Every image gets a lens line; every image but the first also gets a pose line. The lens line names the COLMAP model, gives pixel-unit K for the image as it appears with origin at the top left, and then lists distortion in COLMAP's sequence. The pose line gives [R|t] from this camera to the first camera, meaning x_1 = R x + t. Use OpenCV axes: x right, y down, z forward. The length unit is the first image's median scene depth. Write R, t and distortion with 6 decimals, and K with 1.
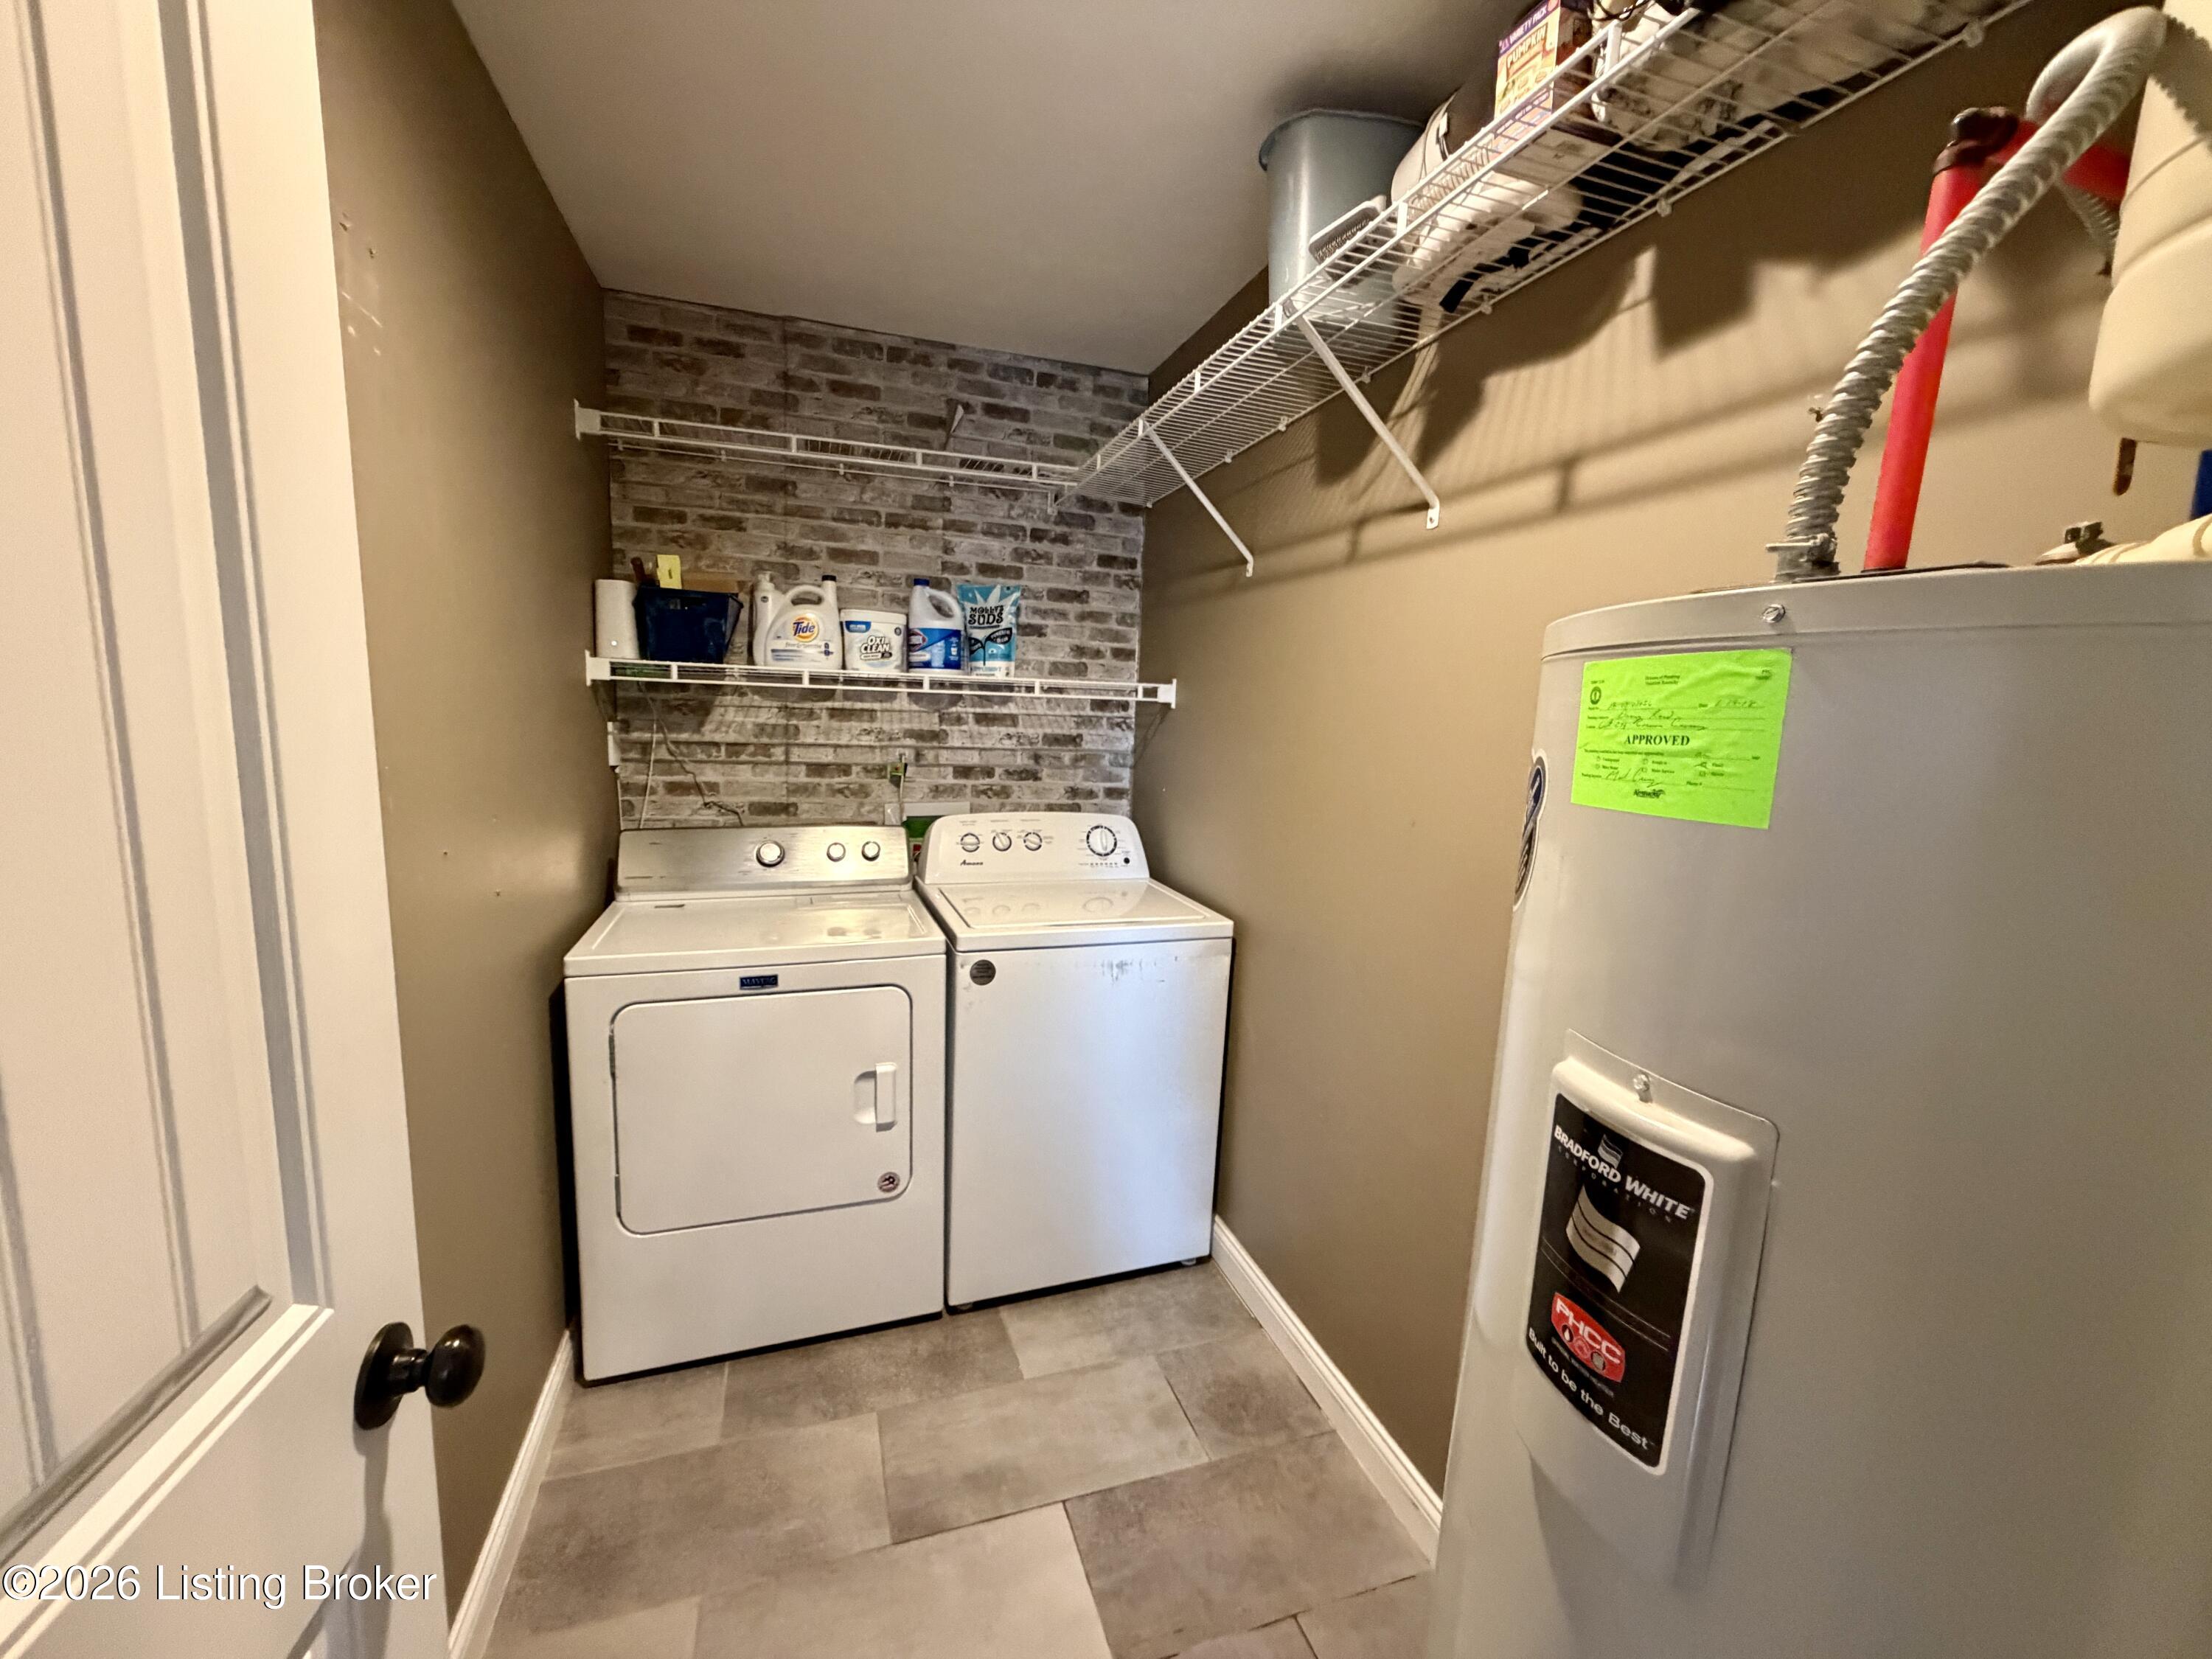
lens RADIAL K [[881.7, 0, 1101.4], [0, 881.7, 832.9], [0, 0, 1]] dist [-0.000324, -0.000080]
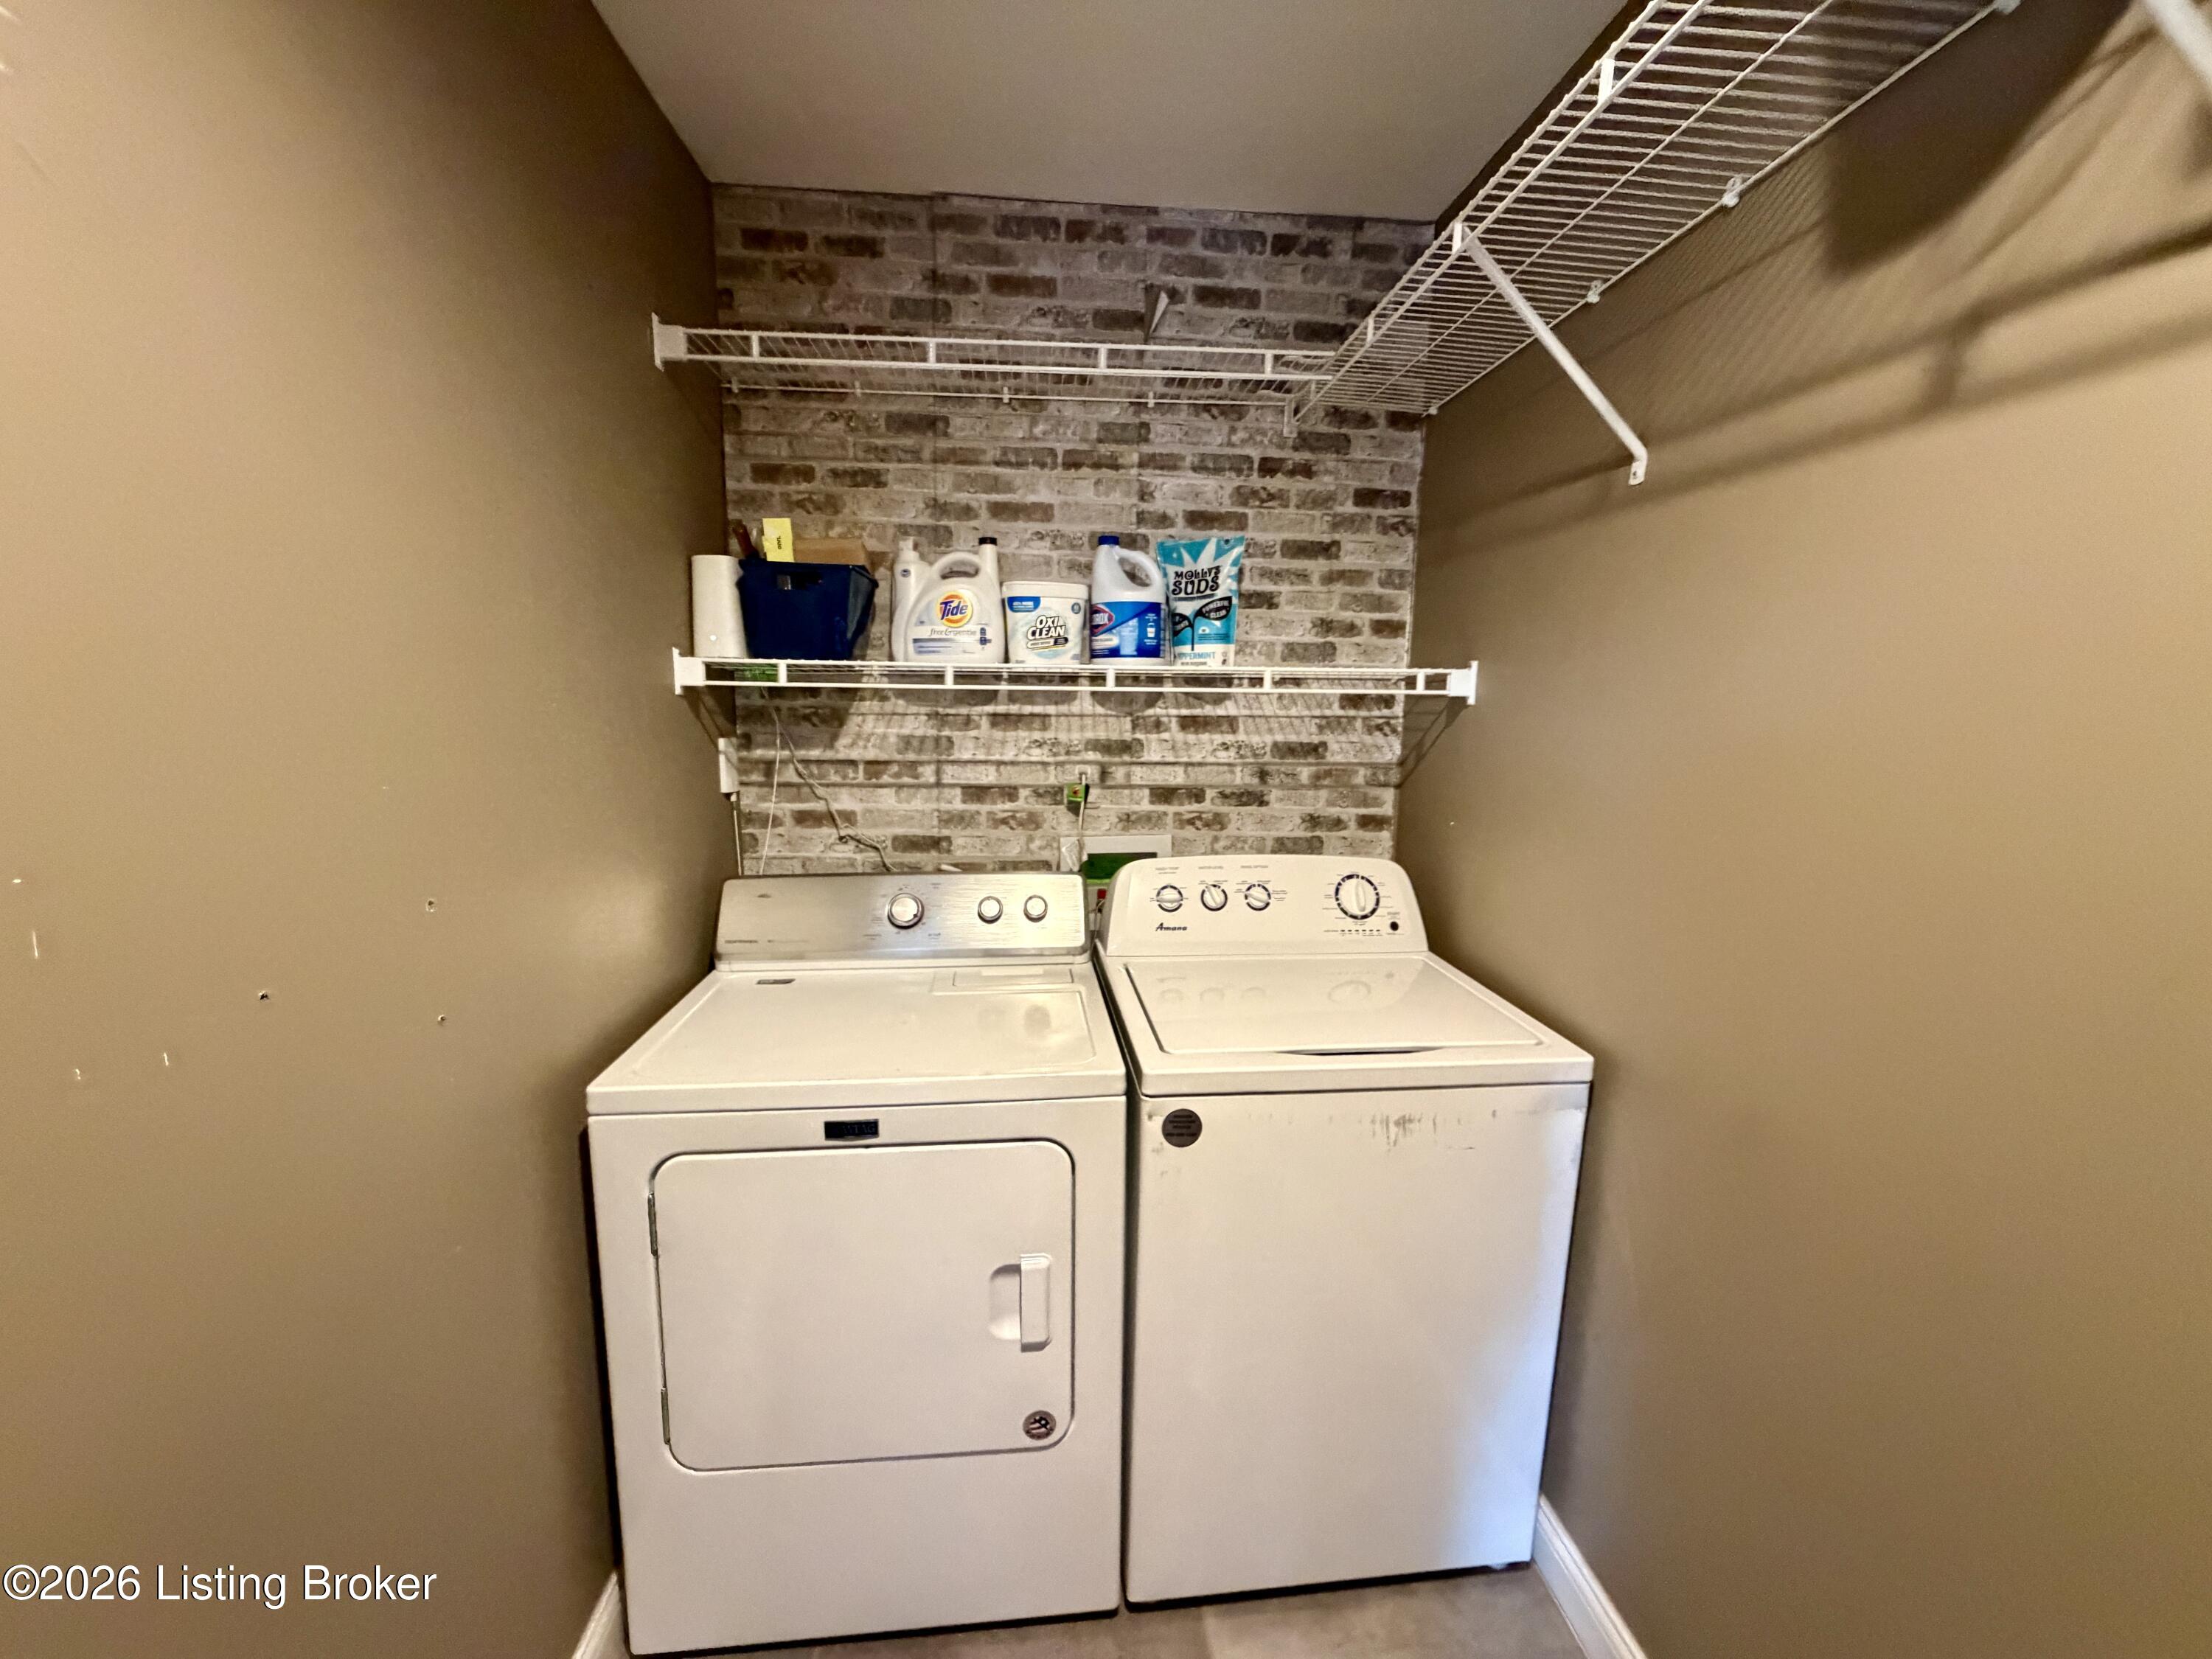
lens RADIAL K [[881.7, 0, 1101.4], [0, 881.7, 832.9], [0, 0, 1]] dist [-0.000324, -0.000080]
pose [[0.971633, 0.013554, -0.236104, -0.033423], [-0.010707, 0.999854, 0.013336, -0.050374], [0.236250, -0.010429, 0.971636, 0.284046]]
